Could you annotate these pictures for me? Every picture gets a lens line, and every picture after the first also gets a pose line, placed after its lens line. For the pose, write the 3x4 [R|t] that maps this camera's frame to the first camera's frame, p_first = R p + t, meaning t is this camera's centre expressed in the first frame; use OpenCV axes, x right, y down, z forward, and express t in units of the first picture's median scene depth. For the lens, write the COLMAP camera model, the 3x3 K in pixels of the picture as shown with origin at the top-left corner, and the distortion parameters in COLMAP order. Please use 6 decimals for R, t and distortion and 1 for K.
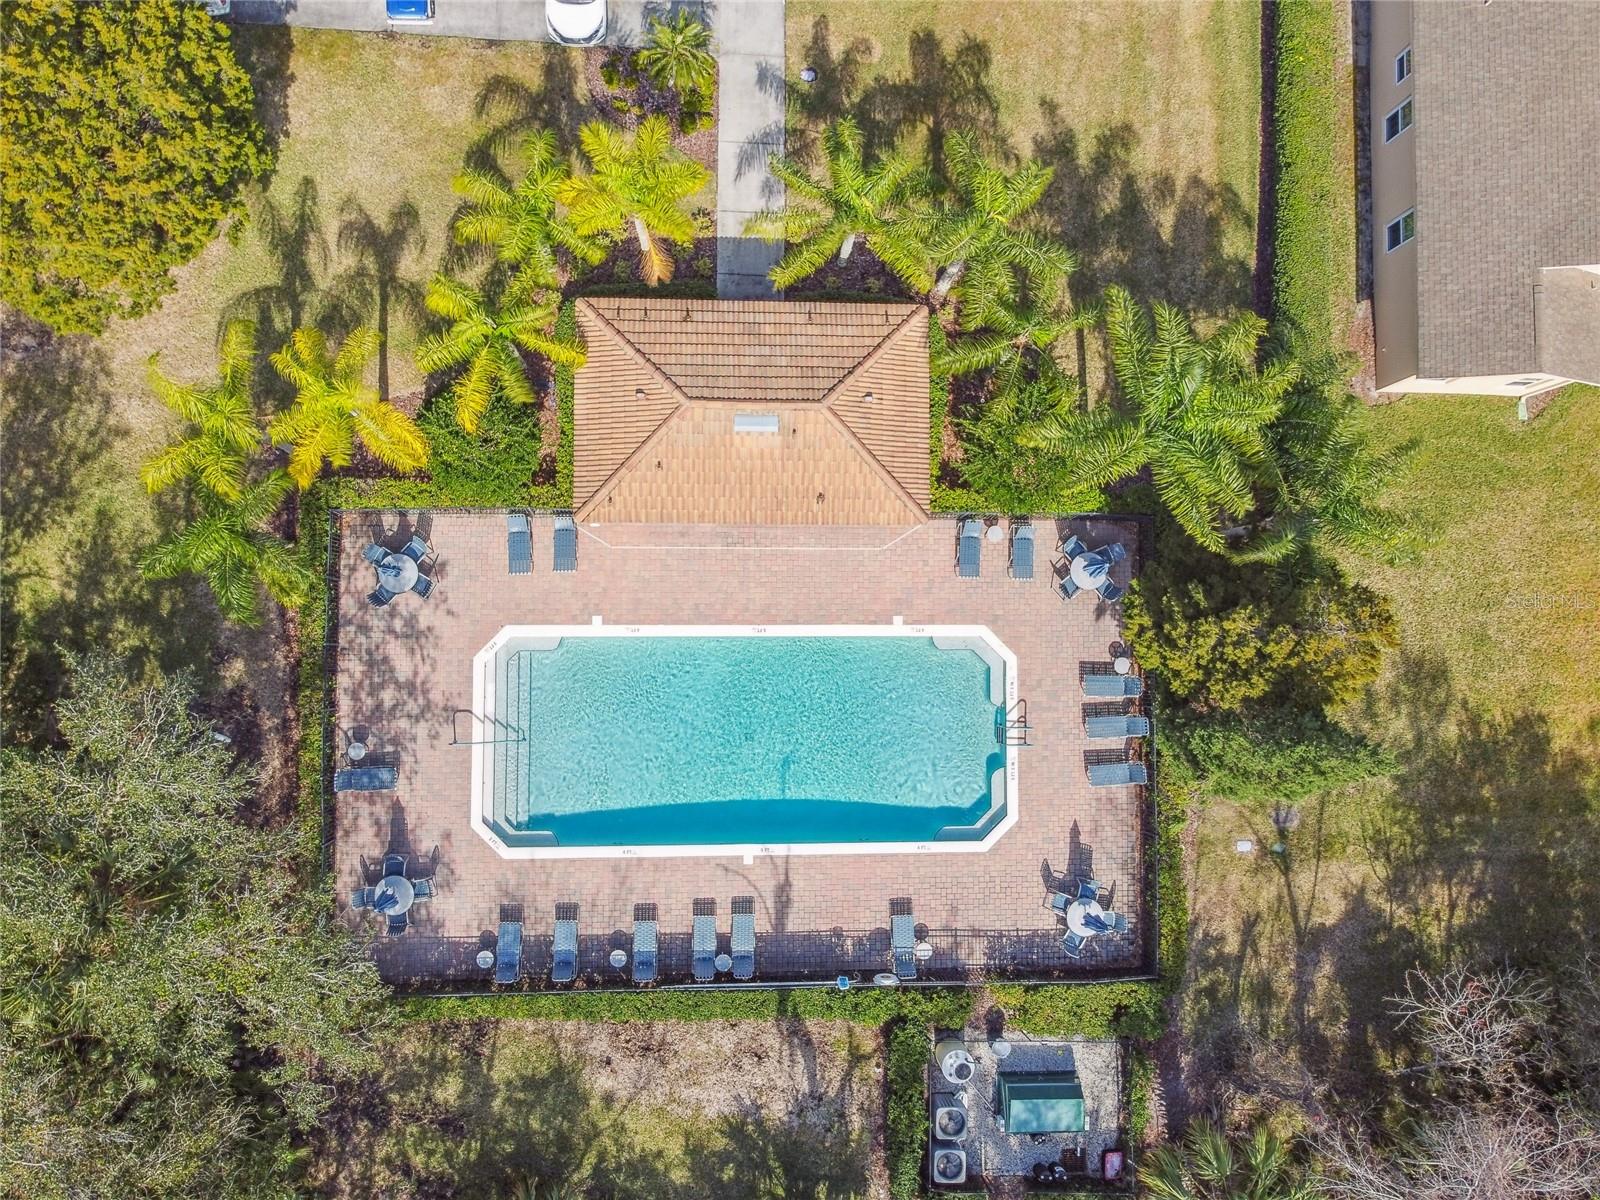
lens RADIAL K [[1228.5, 0, 797.8], [0, 1228.5, 609.0], [0, 0, 1]] dist [-0.001563, 0.002125]
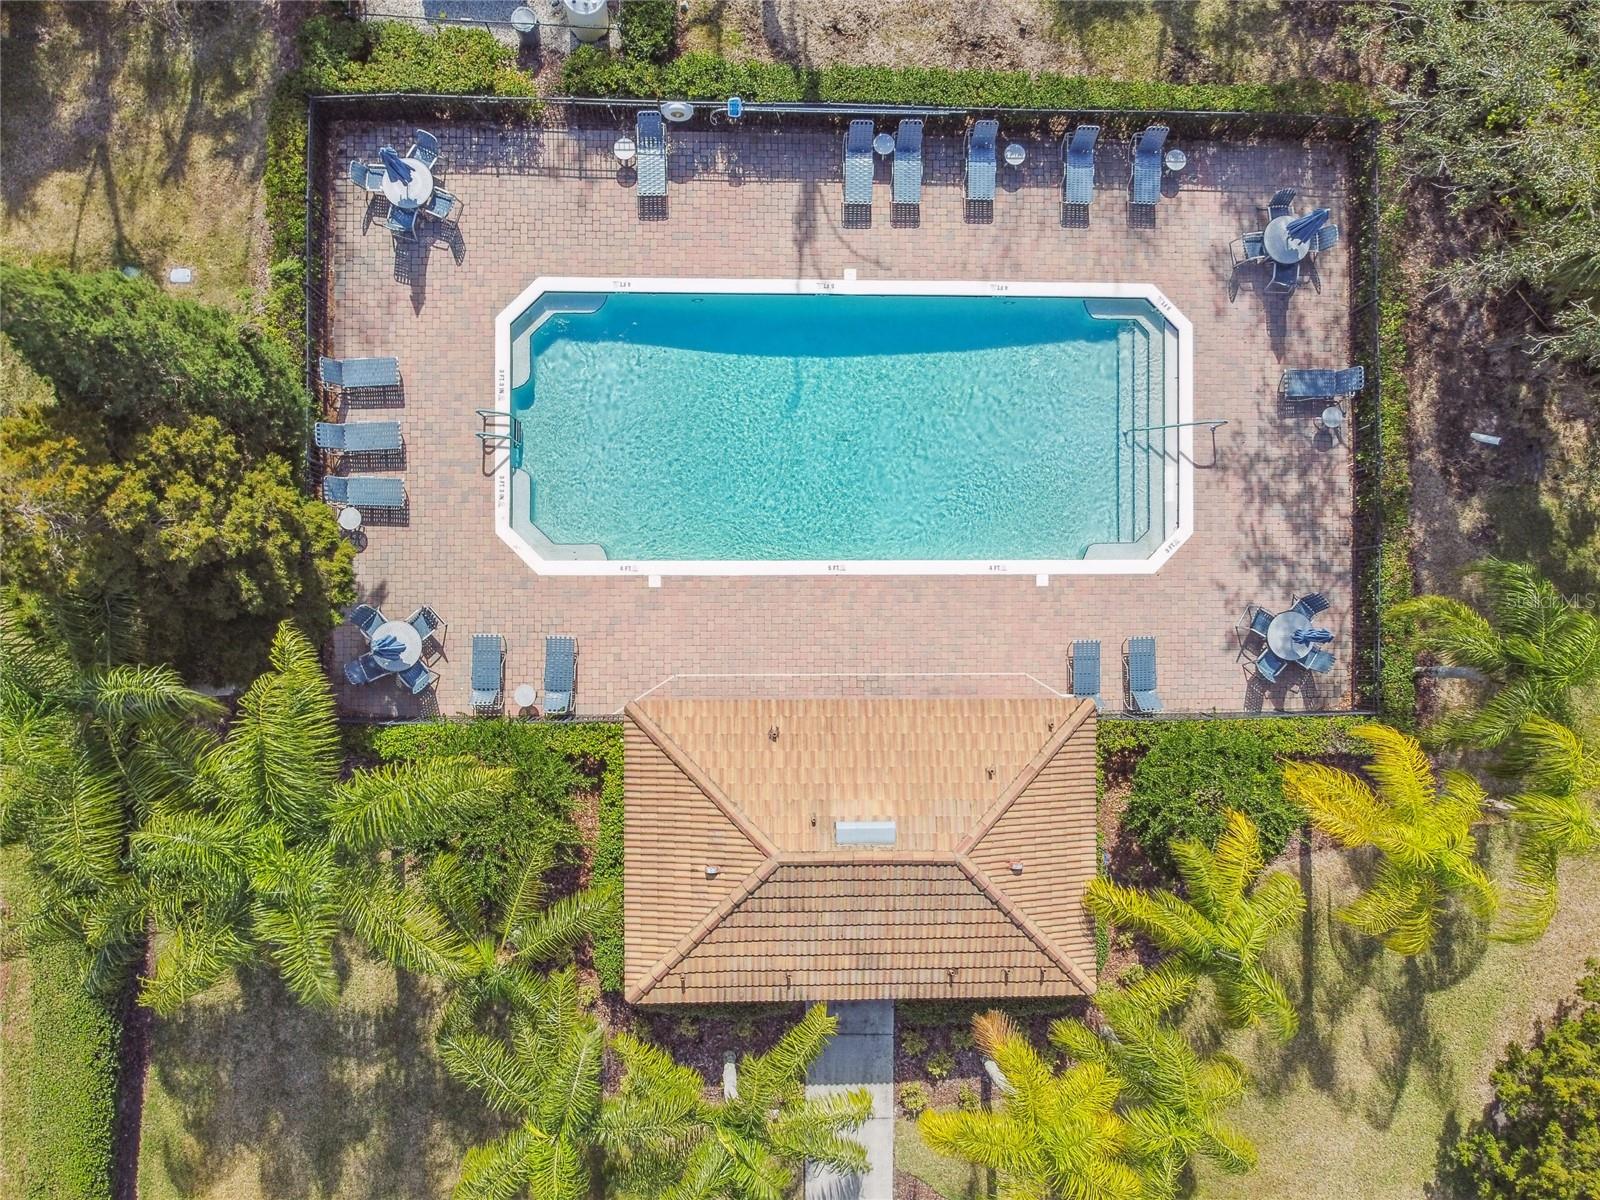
lens RADIAL K [[1228.5, 0, 797.8], [0, 1228.5, 609.0], [0, 0, 1]] dist [-0.001563, 0.002125]
pose [[-0.991129, -0.000505, -0.132904, 0.098409], [-0.007525, -0.998175, 0.059911, -0.056401], [-0.132692, 0.060380, 0.989316, 0.244301]]
